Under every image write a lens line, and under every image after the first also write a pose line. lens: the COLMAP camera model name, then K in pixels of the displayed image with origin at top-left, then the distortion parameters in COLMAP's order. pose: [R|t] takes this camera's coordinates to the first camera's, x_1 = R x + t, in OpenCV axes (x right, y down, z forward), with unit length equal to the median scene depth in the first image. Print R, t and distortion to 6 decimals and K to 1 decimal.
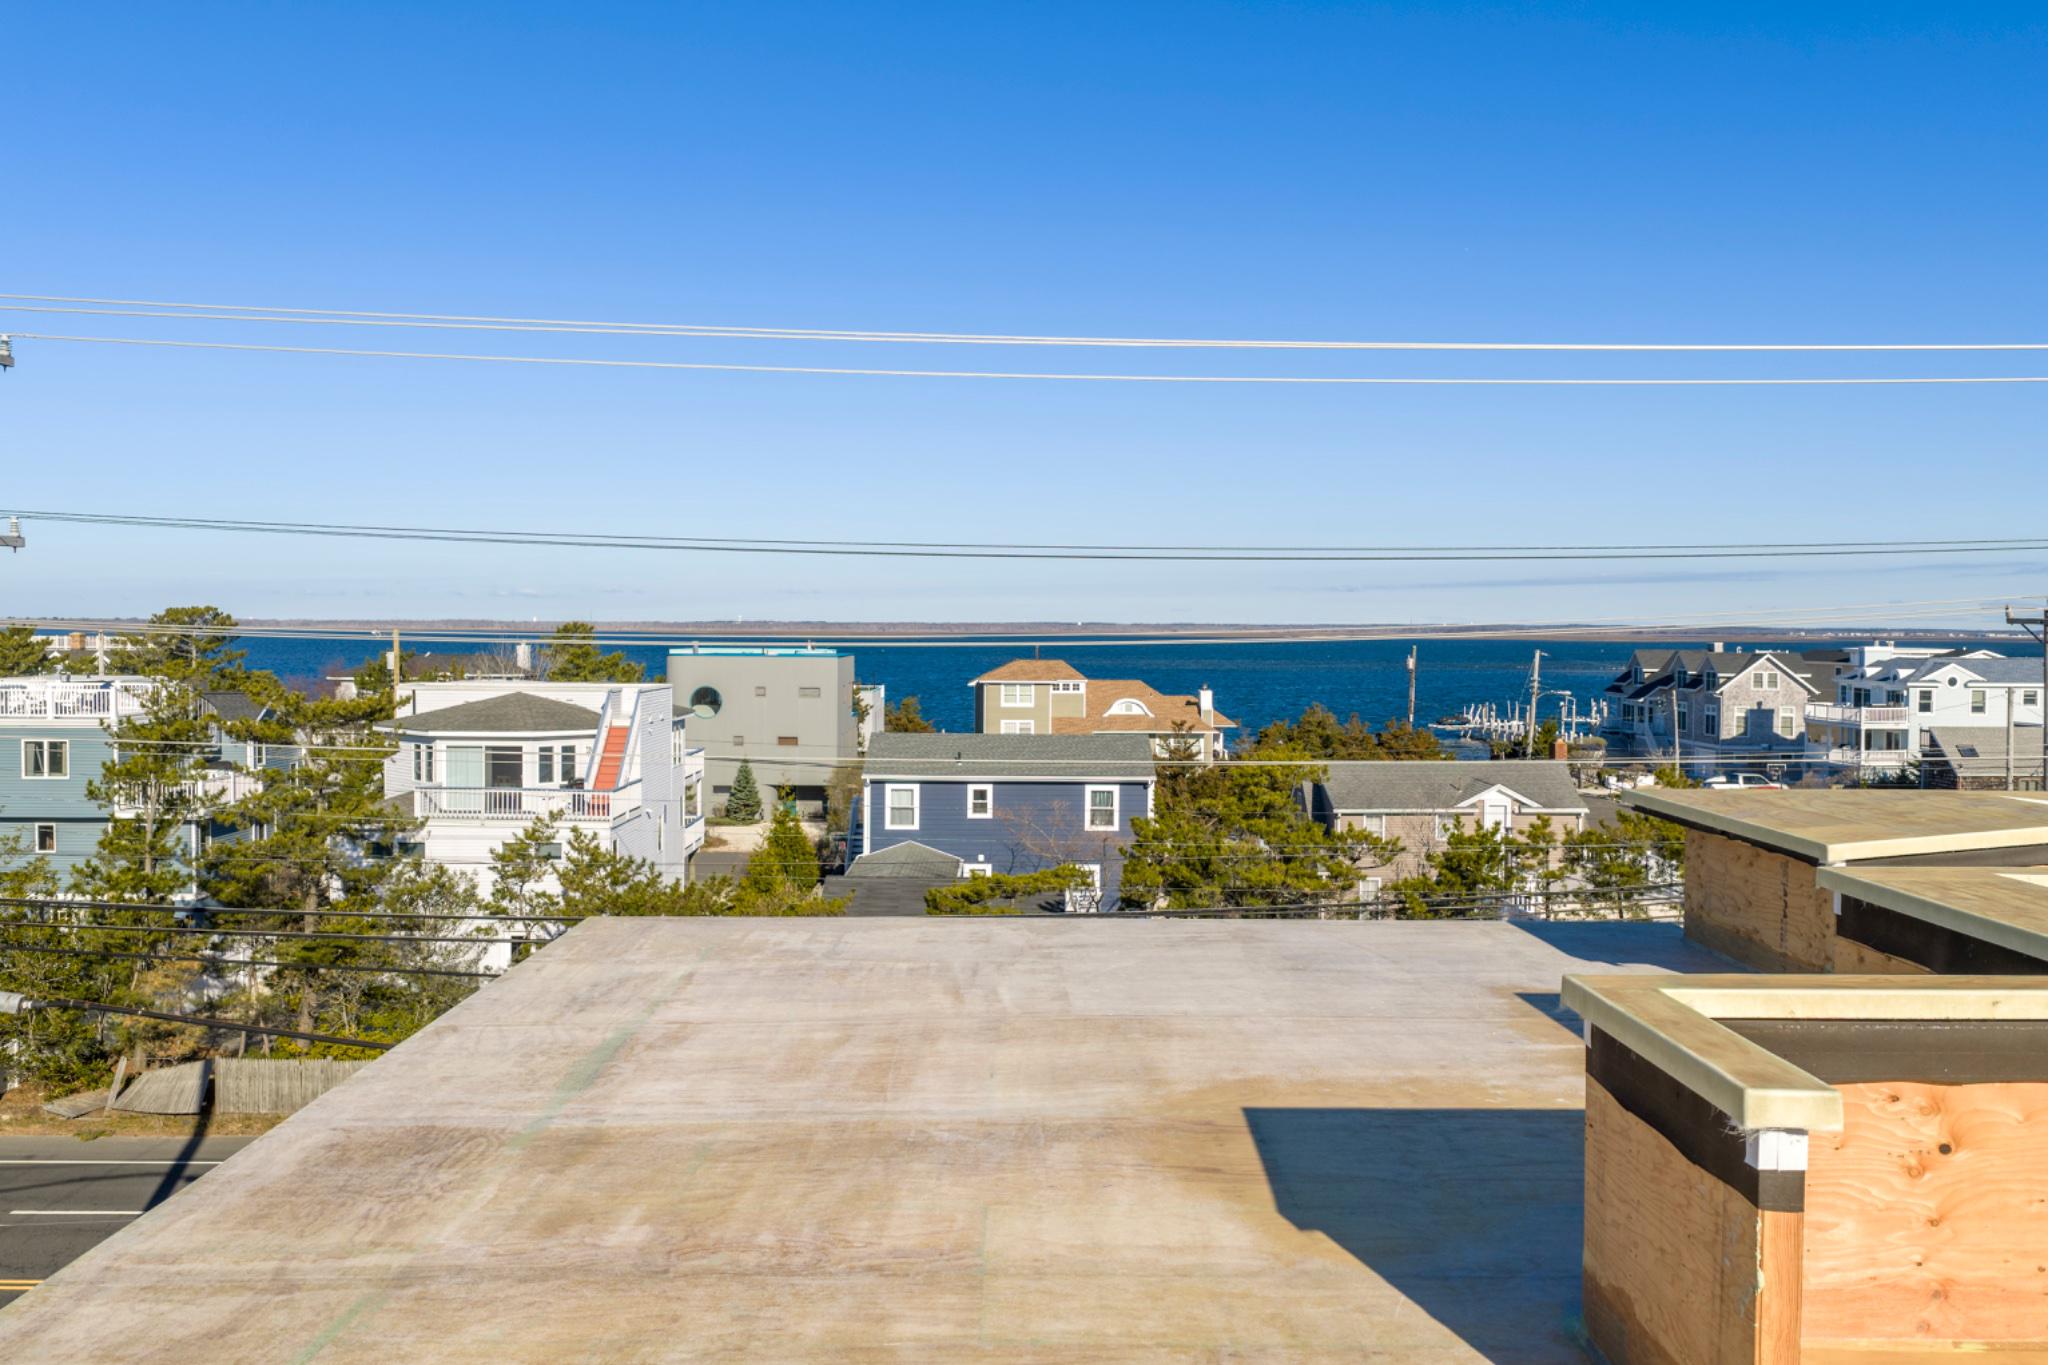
lens RADIAL K [[1712.3, 0, 1012.4], [0, 1712.3, 732.2], [0, 0, 1]] dist [0.046678, -0.078208]
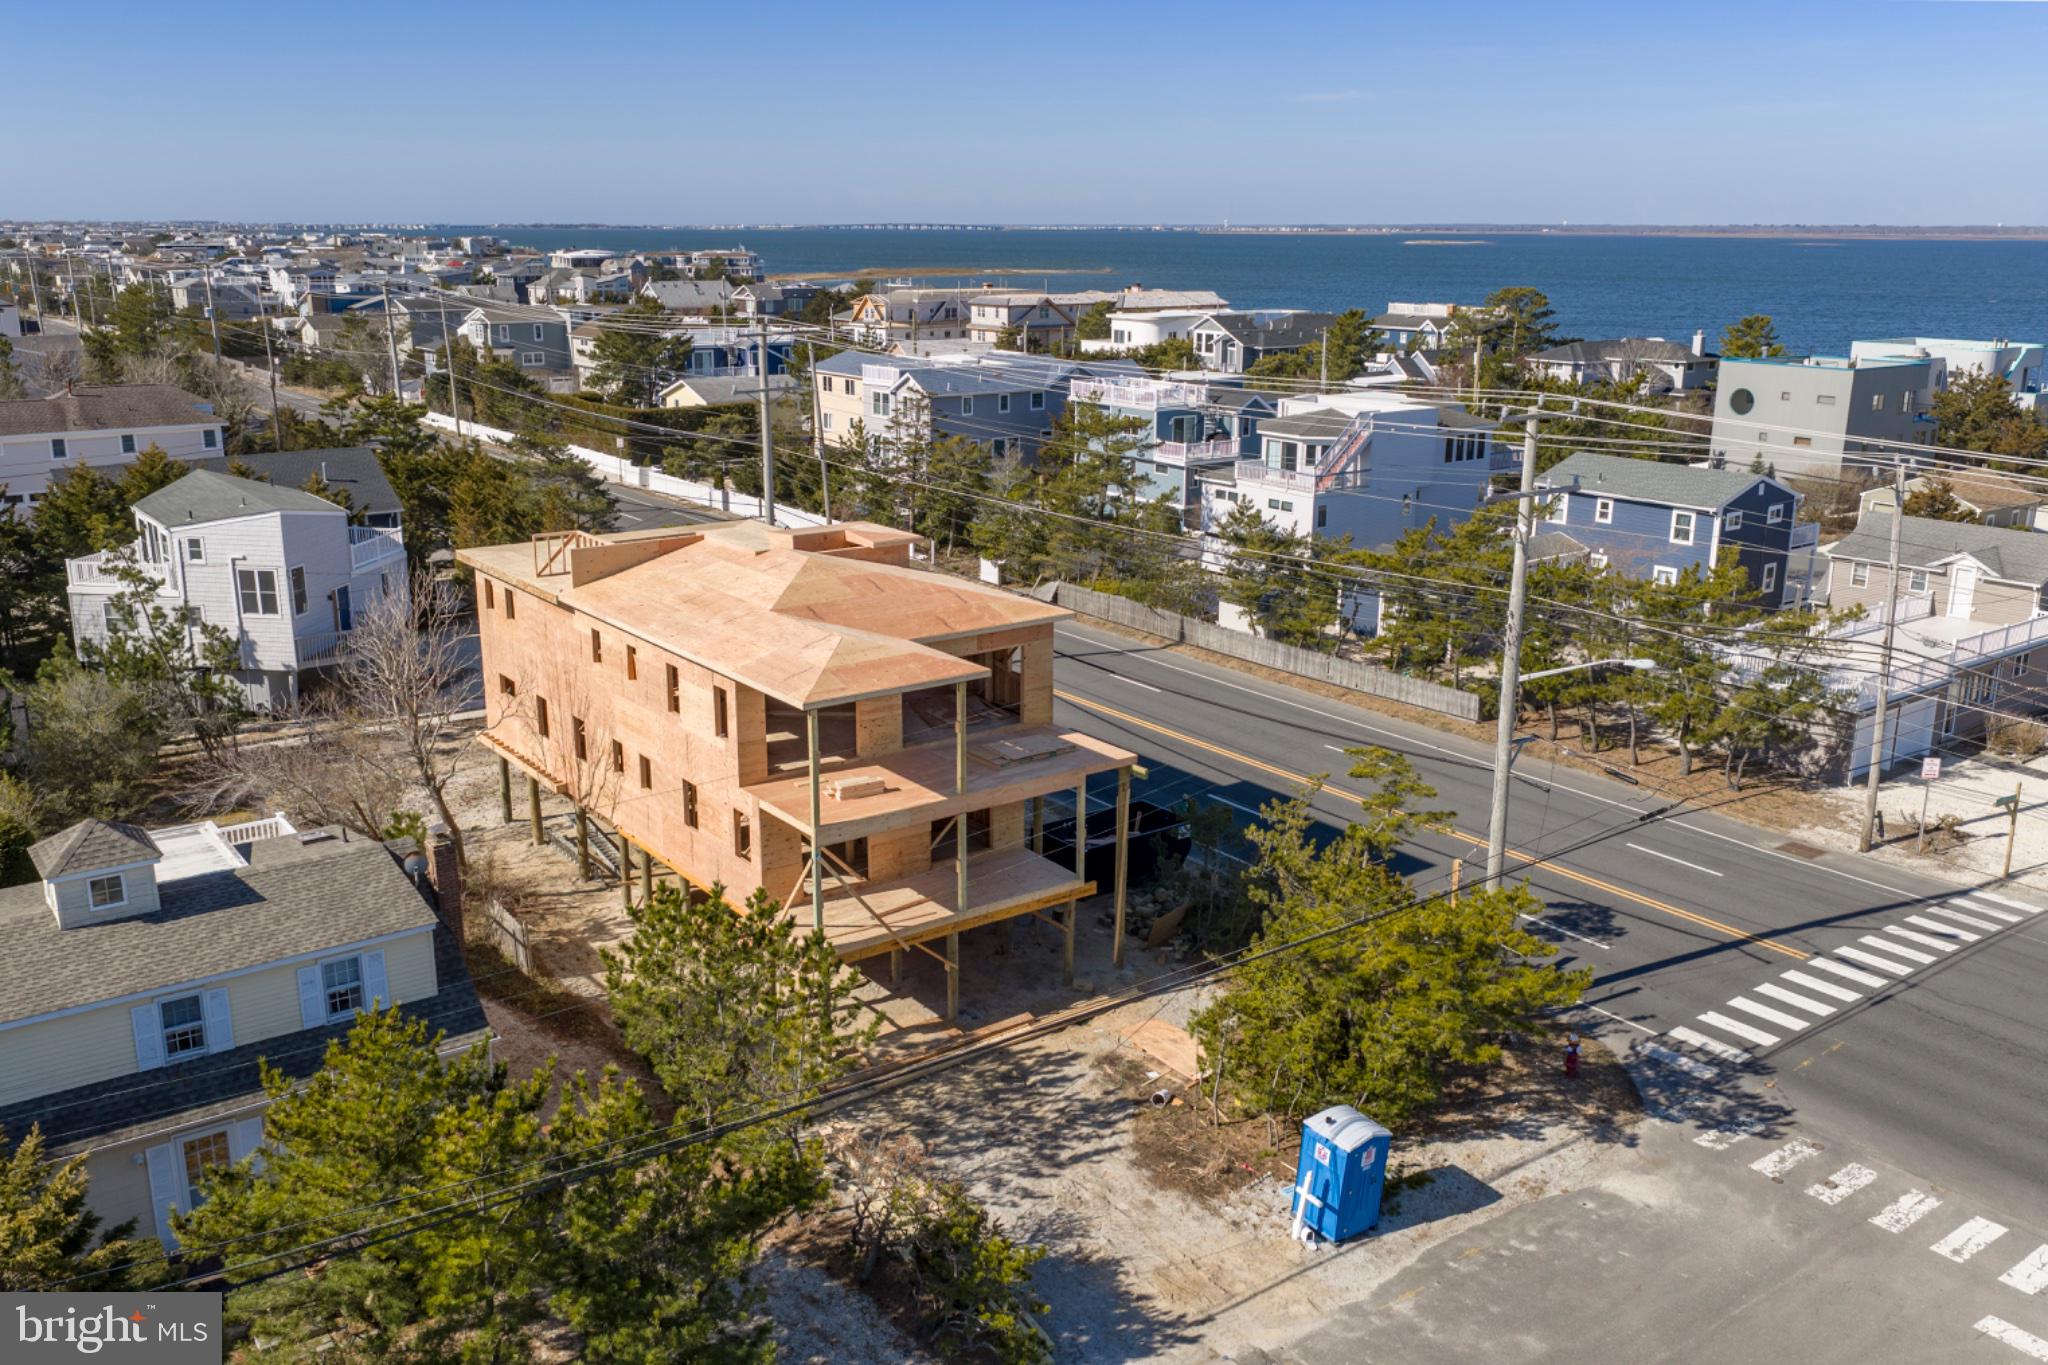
lens RADIAL K [[1712.3, 0, 1012.4], [0, 1712.3, 732.2], [0, 0, 1]] dist [0.046678, -0.078208]
pose [[0.588423, 0.231829, -0.774606, 0.825752], [-0.053196, 0.967038, 0.249012, -0.108565], [0.806802, -0.105318, 0.581360, -0.223208]]
